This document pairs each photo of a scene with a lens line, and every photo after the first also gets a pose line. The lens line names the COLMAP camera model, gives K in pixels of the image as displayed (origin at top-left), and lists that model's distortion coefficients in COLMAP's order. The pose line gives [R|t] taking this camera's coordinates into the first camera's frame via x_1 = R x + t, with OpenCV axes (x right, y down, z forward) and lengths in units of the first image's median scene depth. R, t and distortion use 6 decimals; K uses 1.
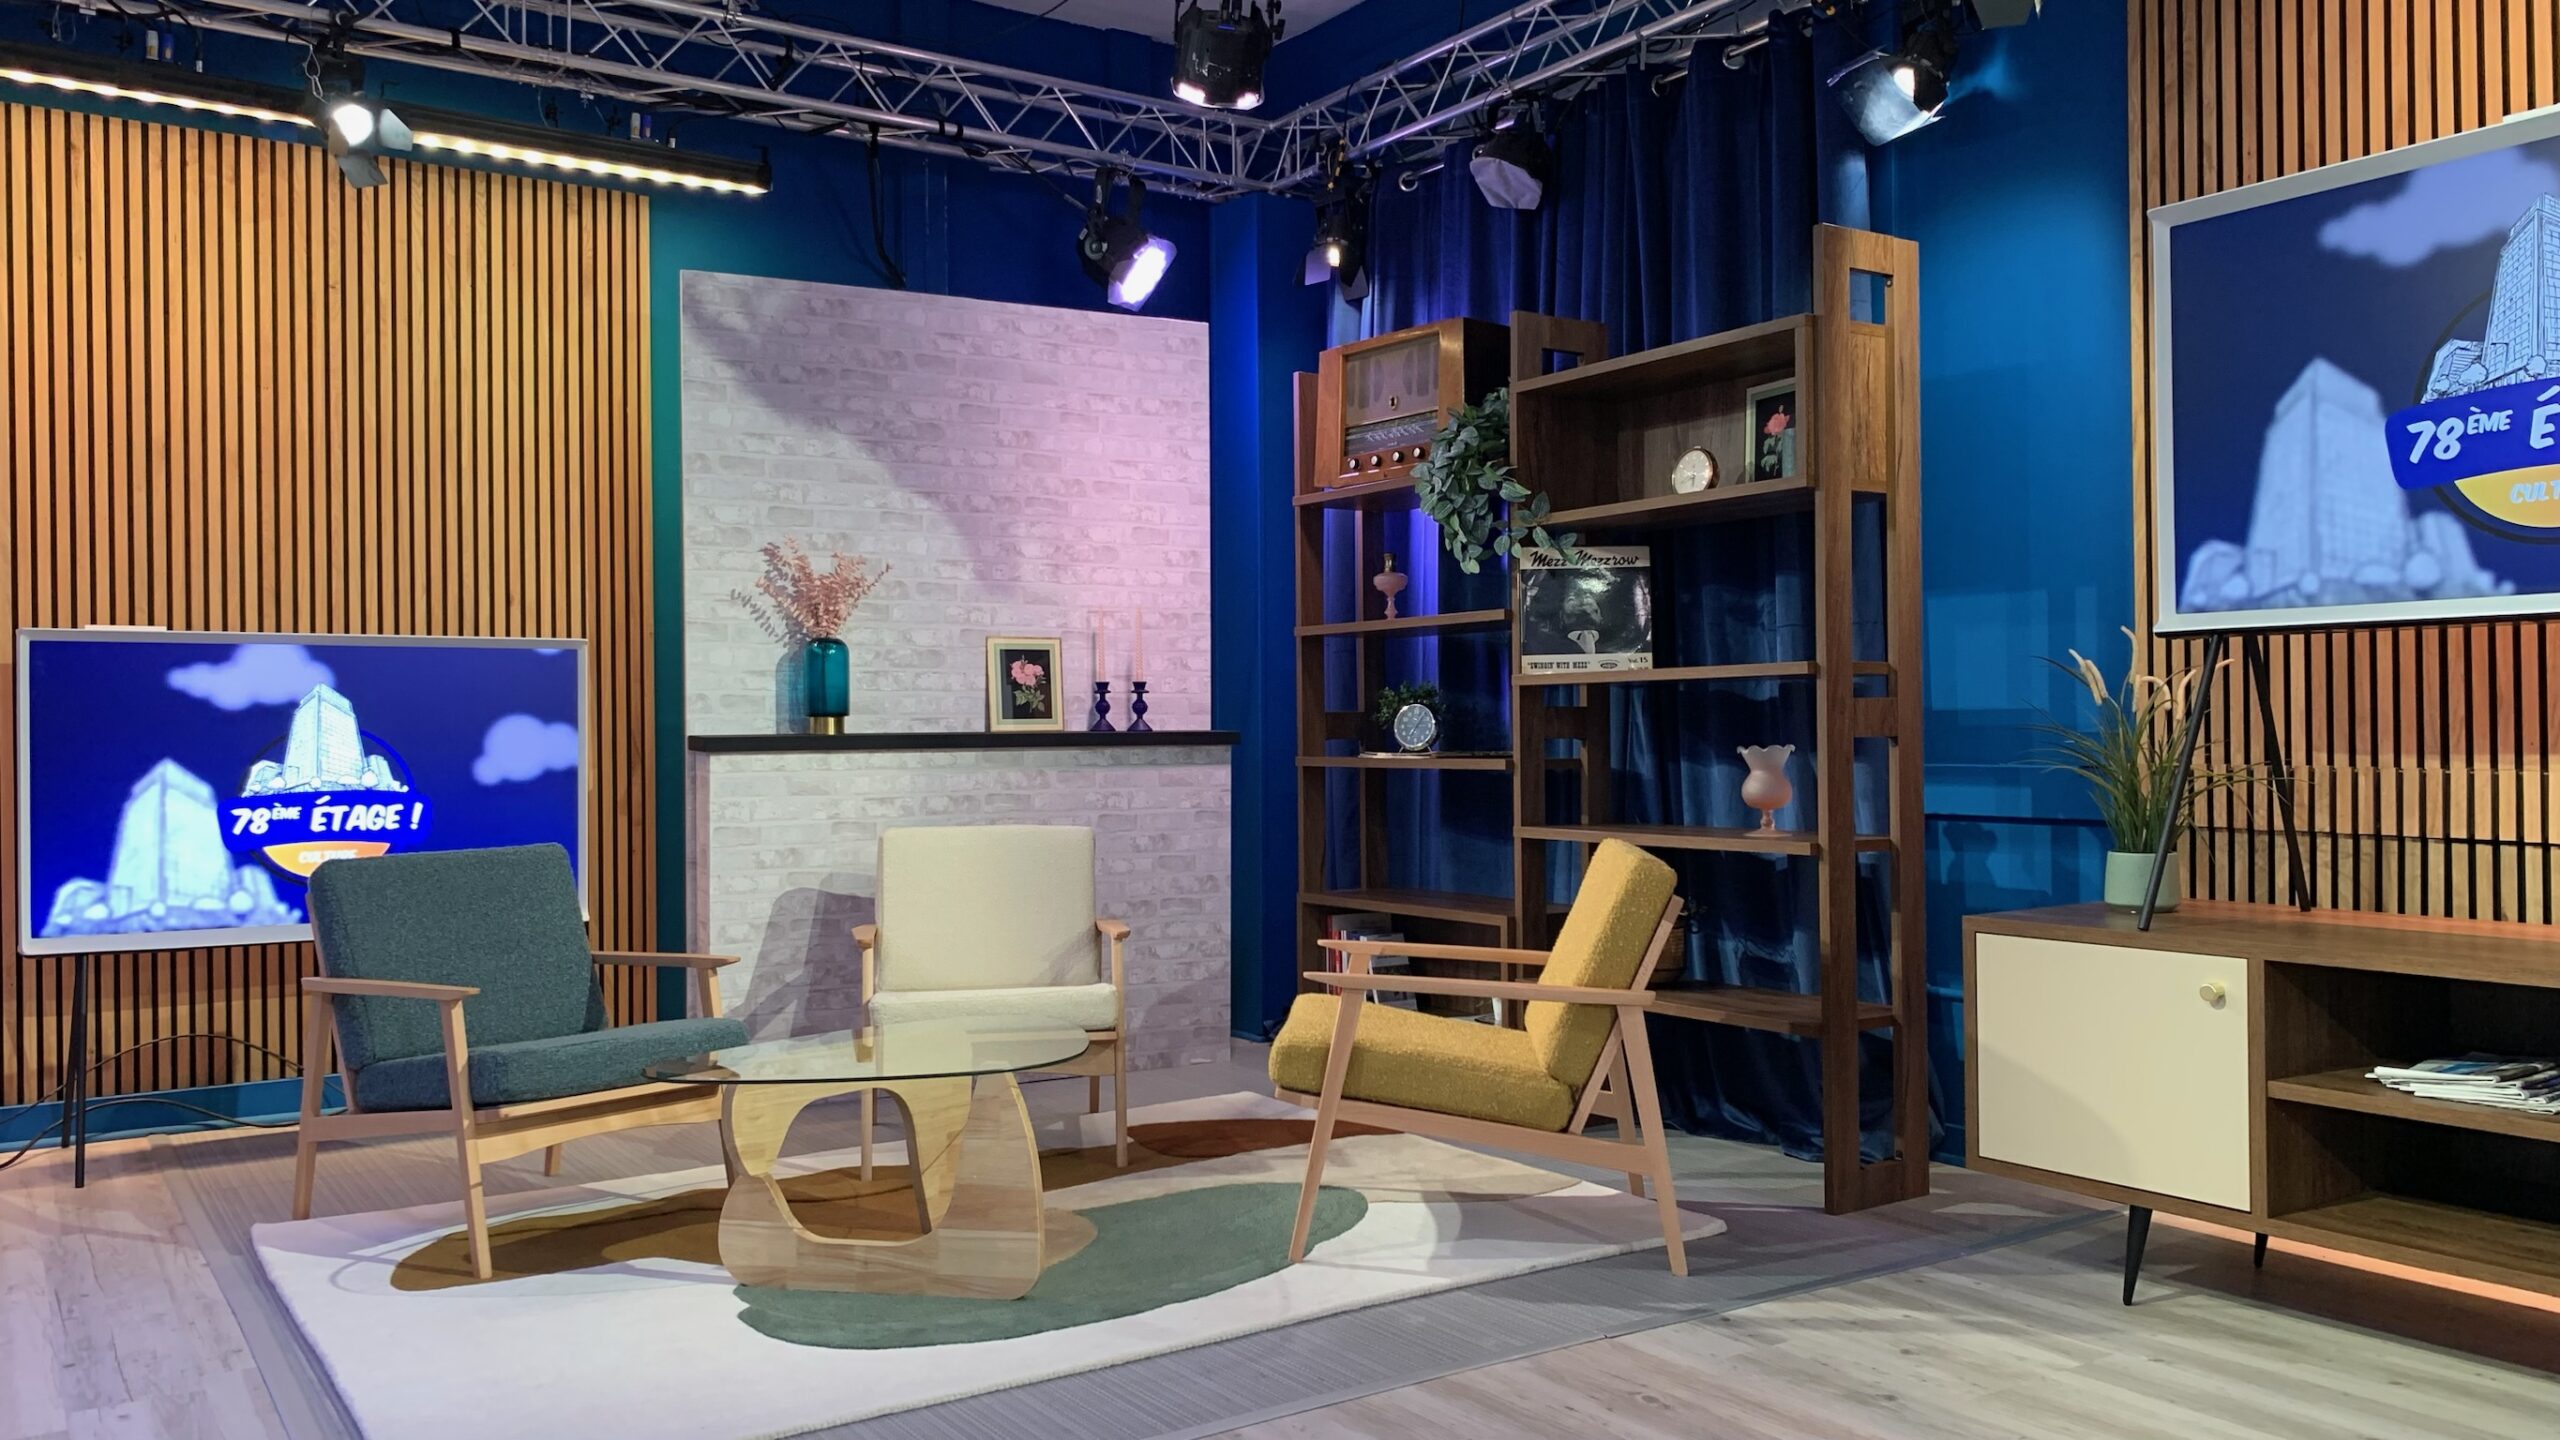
lens RADIAL K [[1974.9, 0, 1280.0], [0, 1974.9, 720.0], [0, 0, 1]] dist [0.131326, -0.004279]
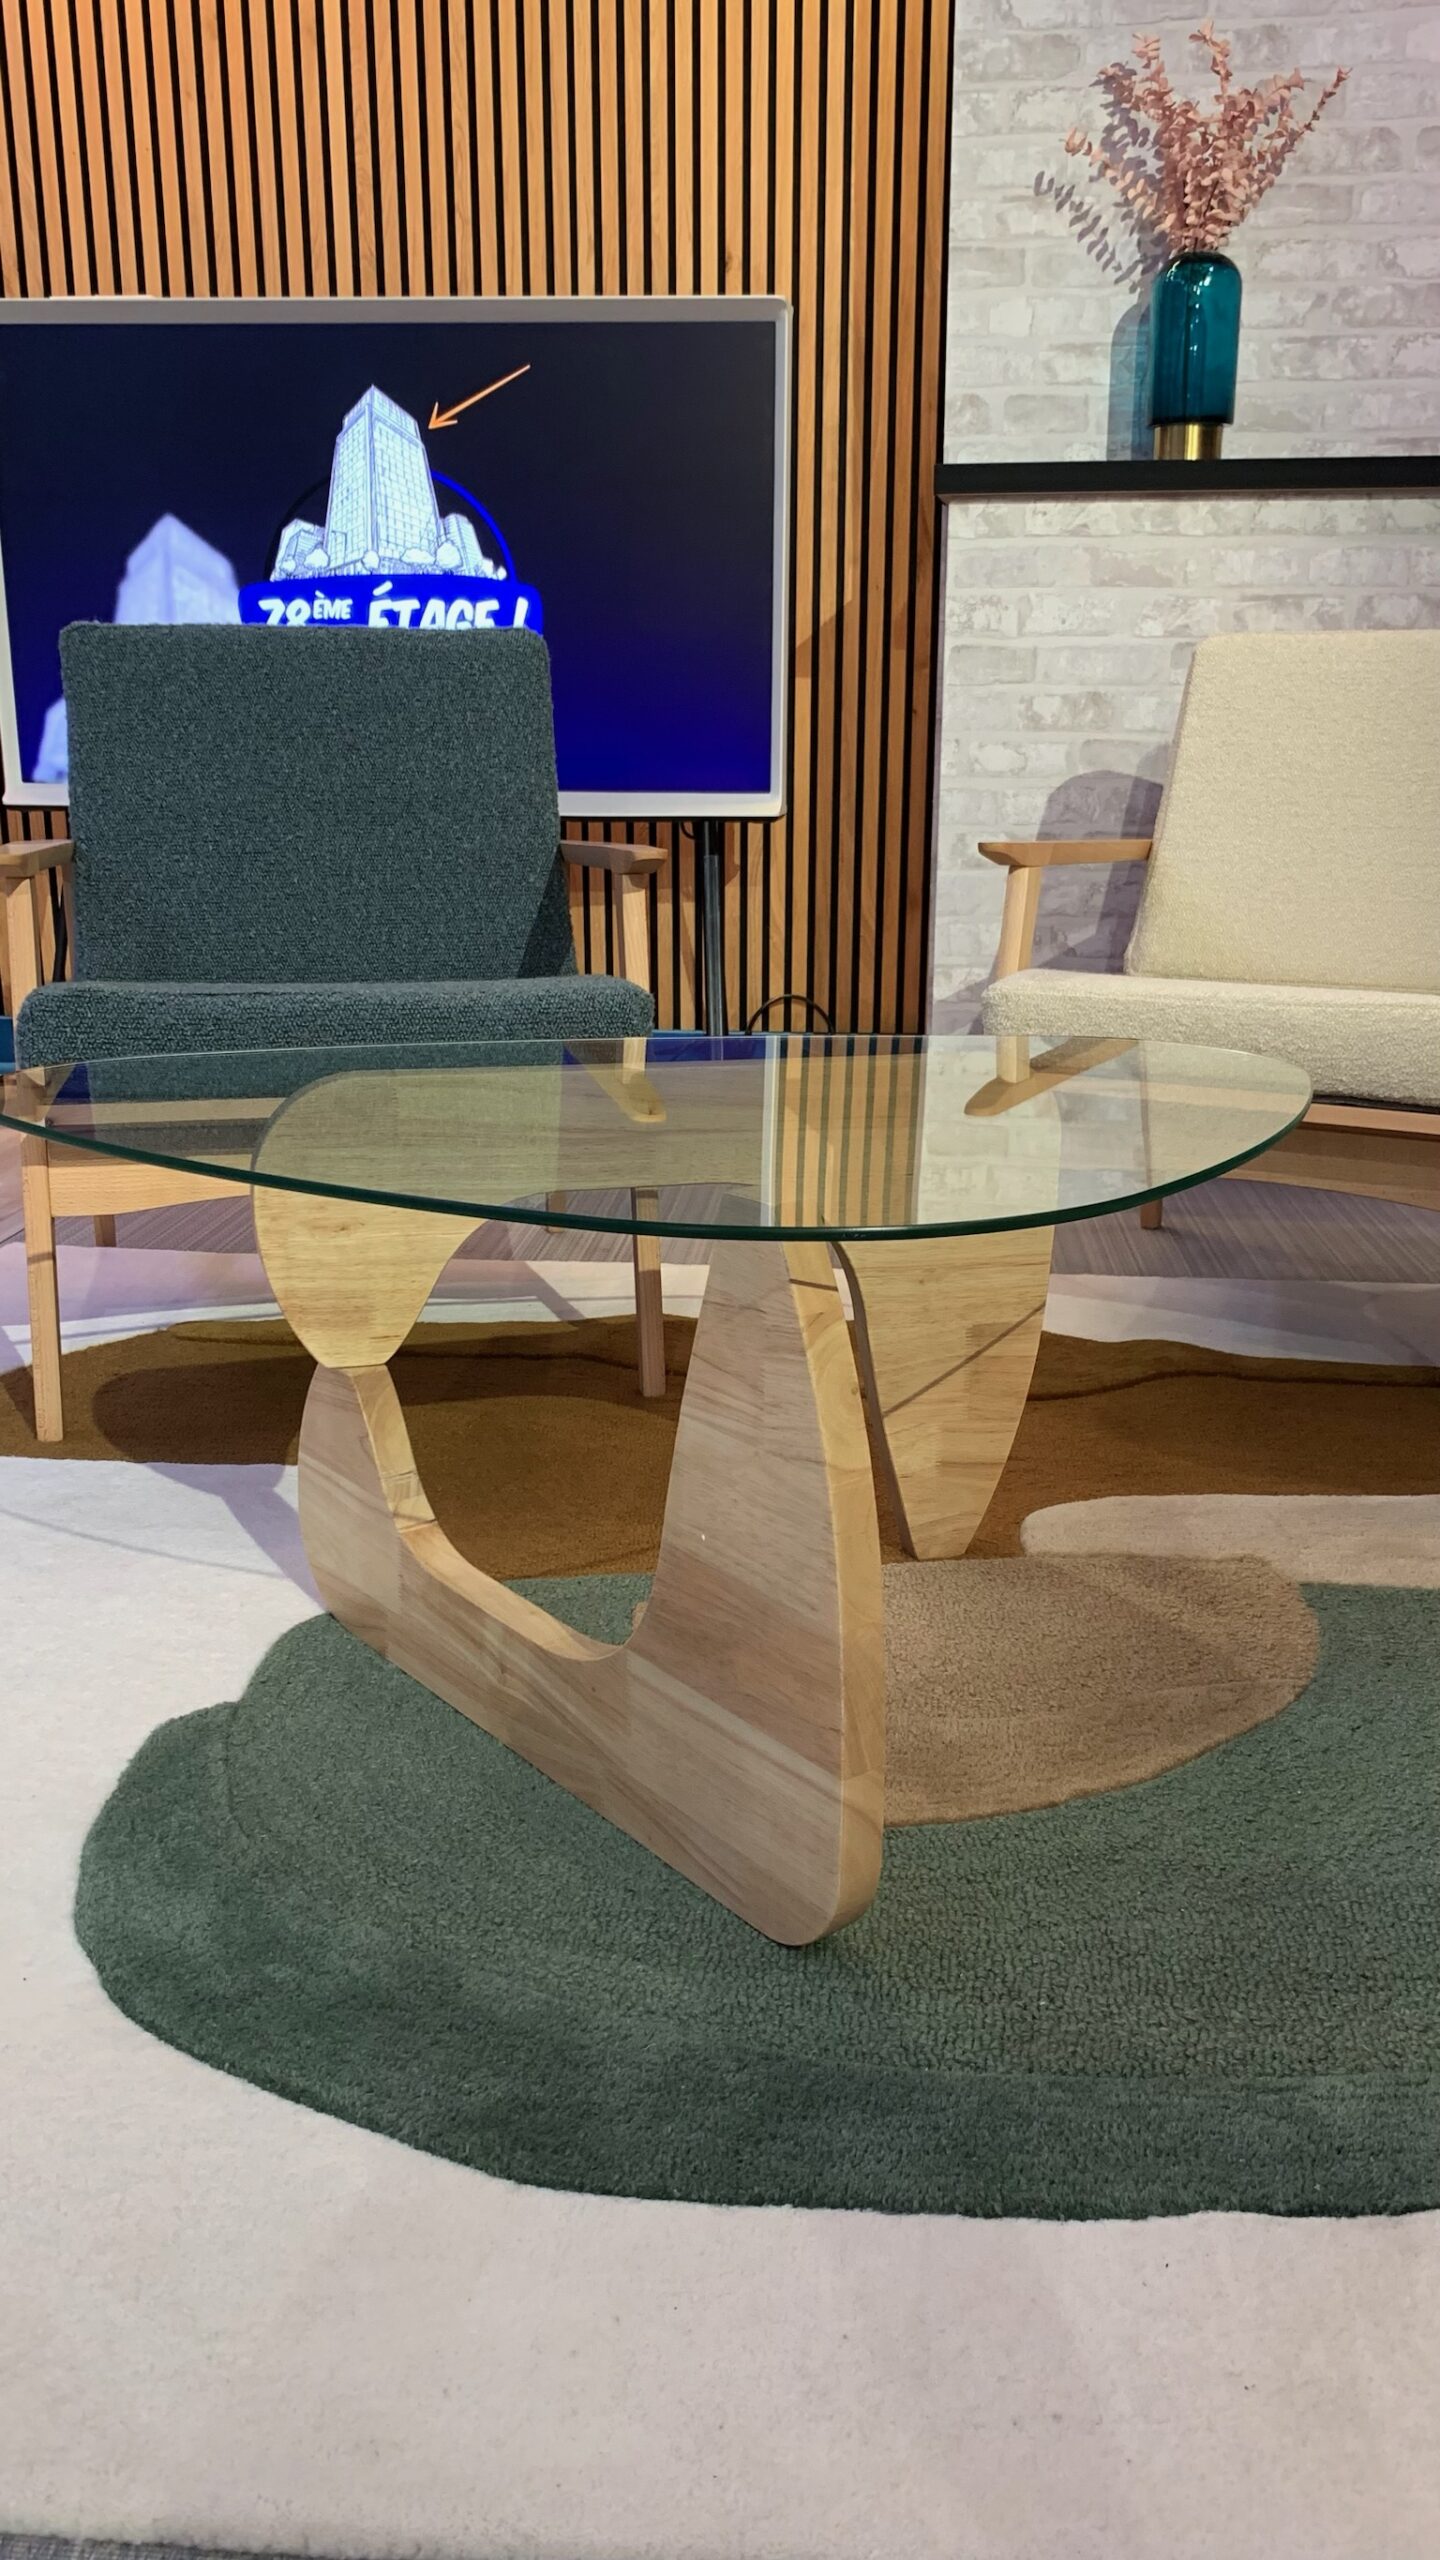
lens RADIAL K [[1950.2, 0, 708.9], [0, 1950.2, 1362.5], [0, 0, 1]] dist [-0.060842, 0.032672]
pose [[0.783189, 0.203637, -0.587492, 0.011177], [-0.004634, 0.946735, 0.321979, 0.064938], [0.621766, -0.249448, 0.742417, 0.489706]]
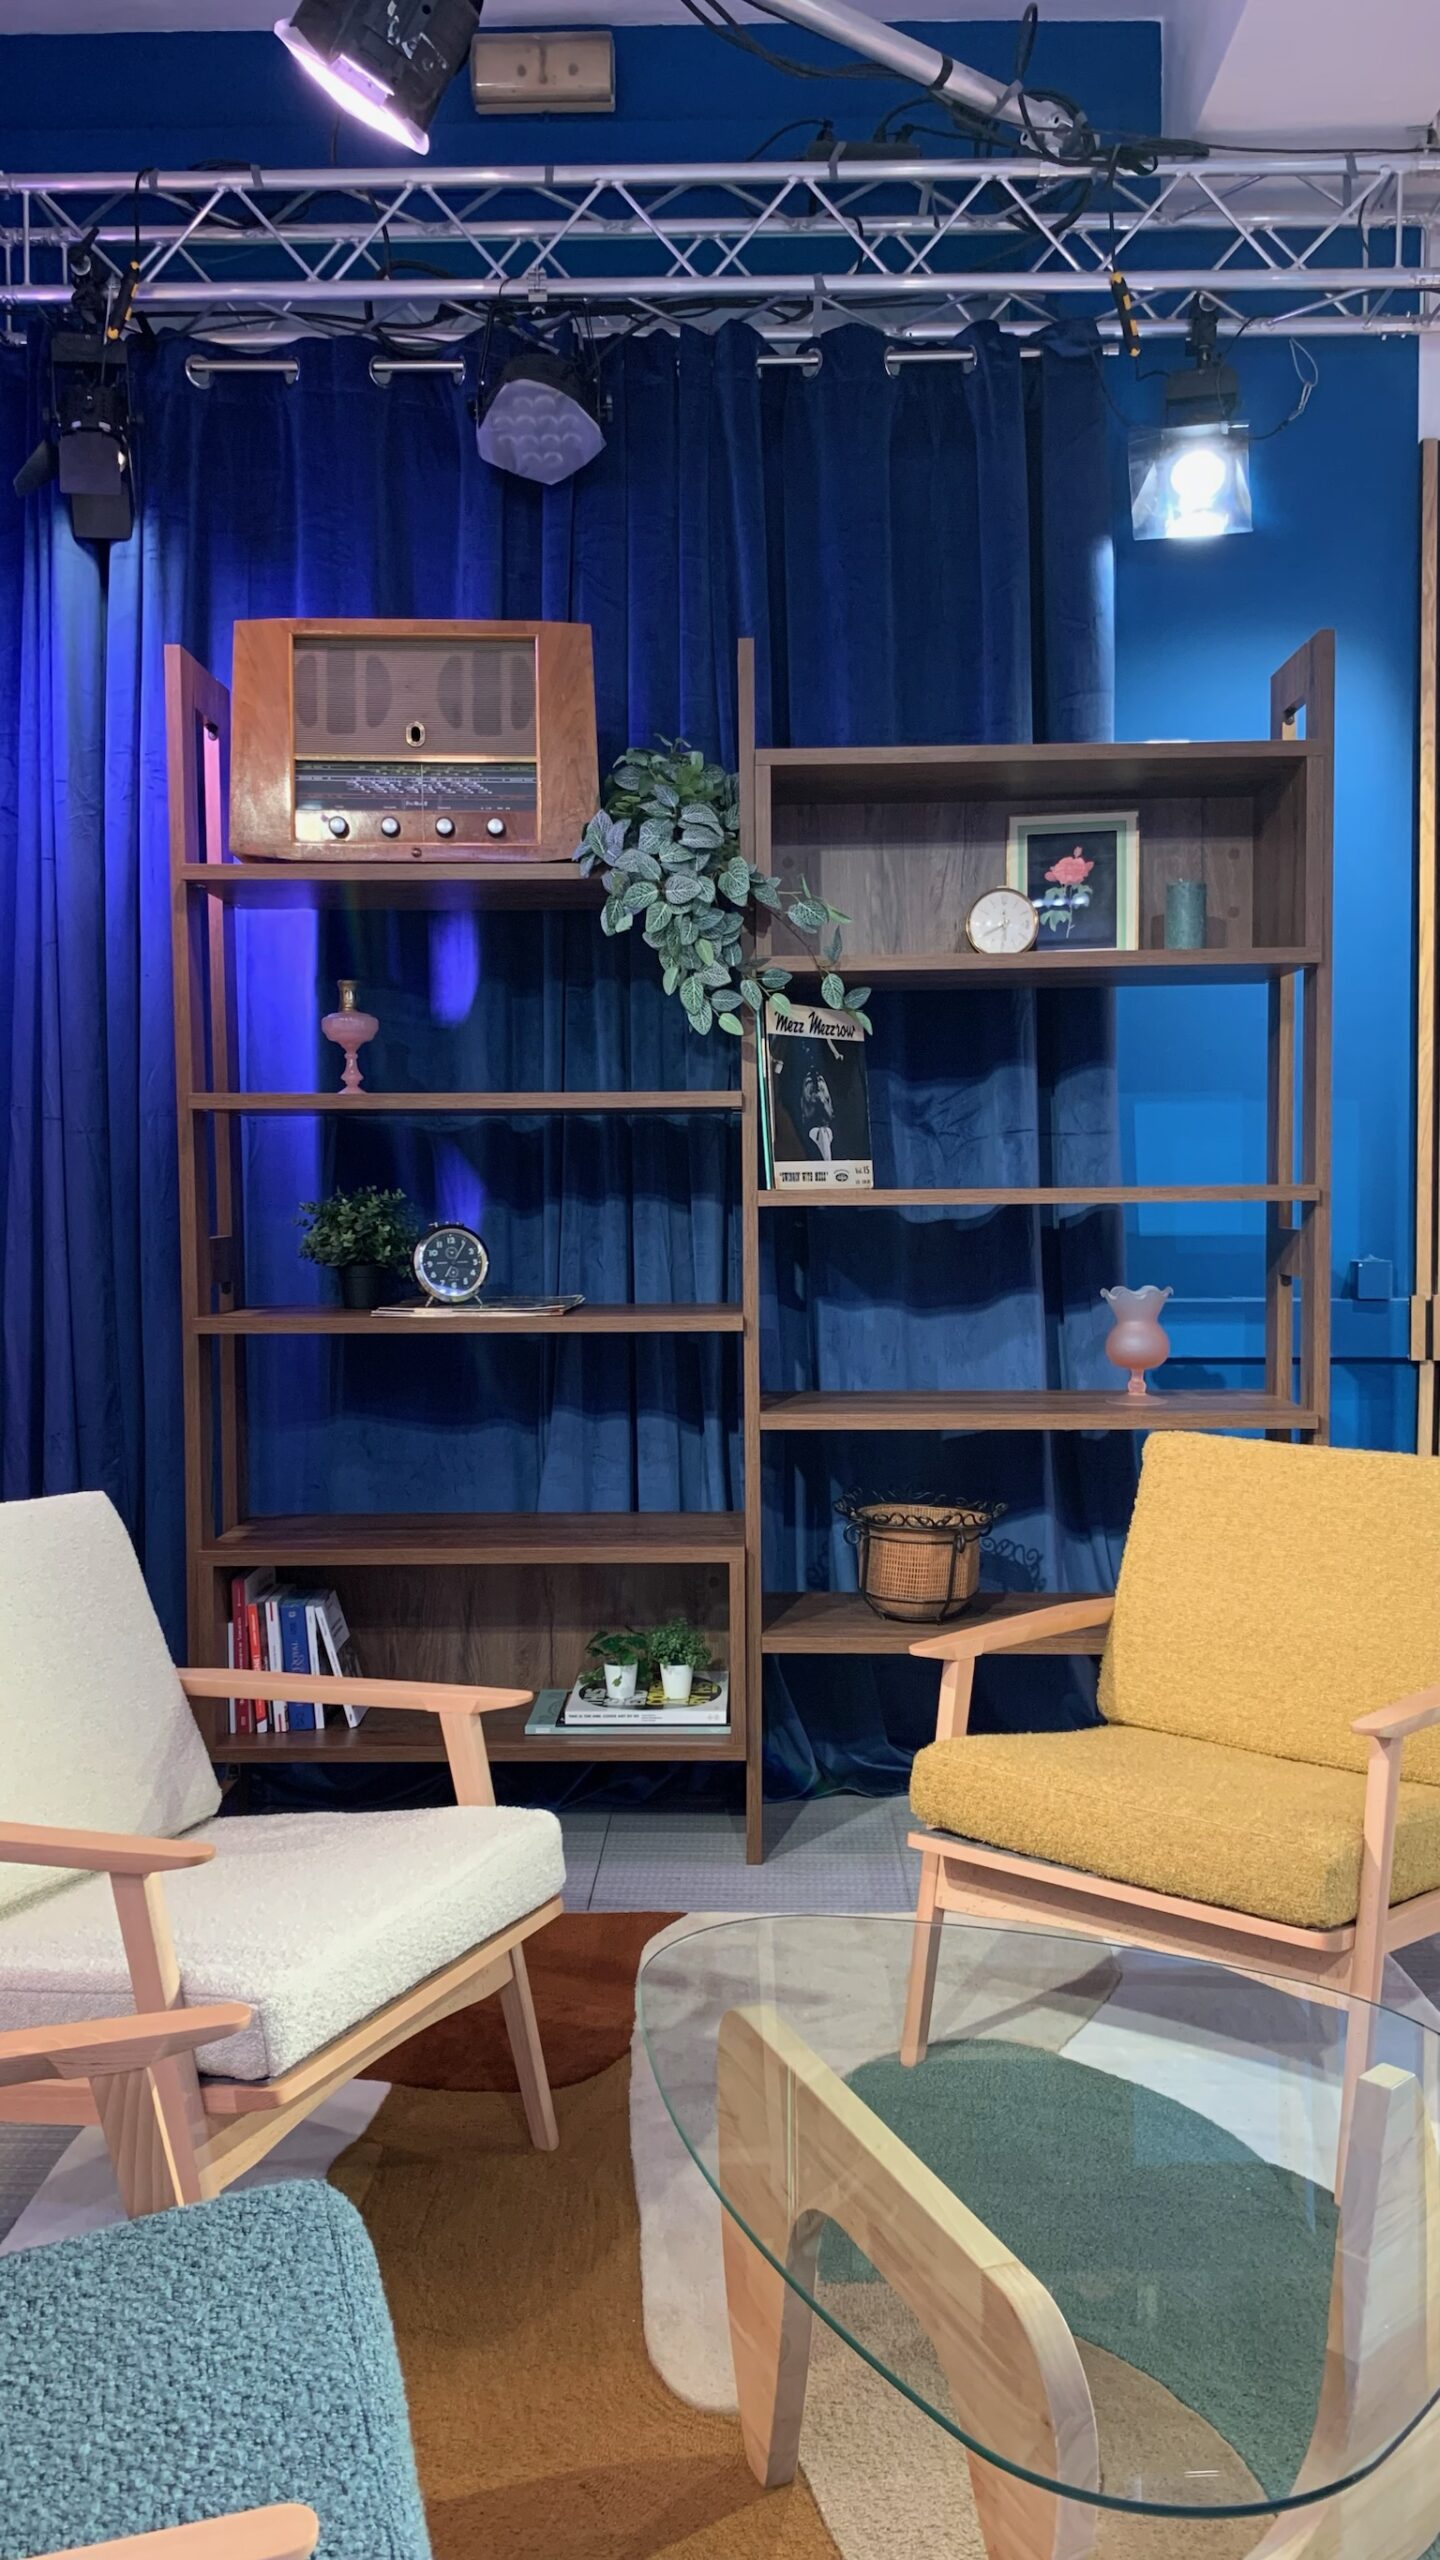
lens RADIAL K [[1967.5, 0, 720.0], [0, 1967.5, 1280.0], [0, 0, 1]] dist [0.049021, -0.139881]
pose [[0.581564, -0.038340, 0.812597, -0.374771], [-0.004968, 0.998703, 0.050676, -0.022963], [-0.813485, -0.033508, 0.580619, 0.544065]]
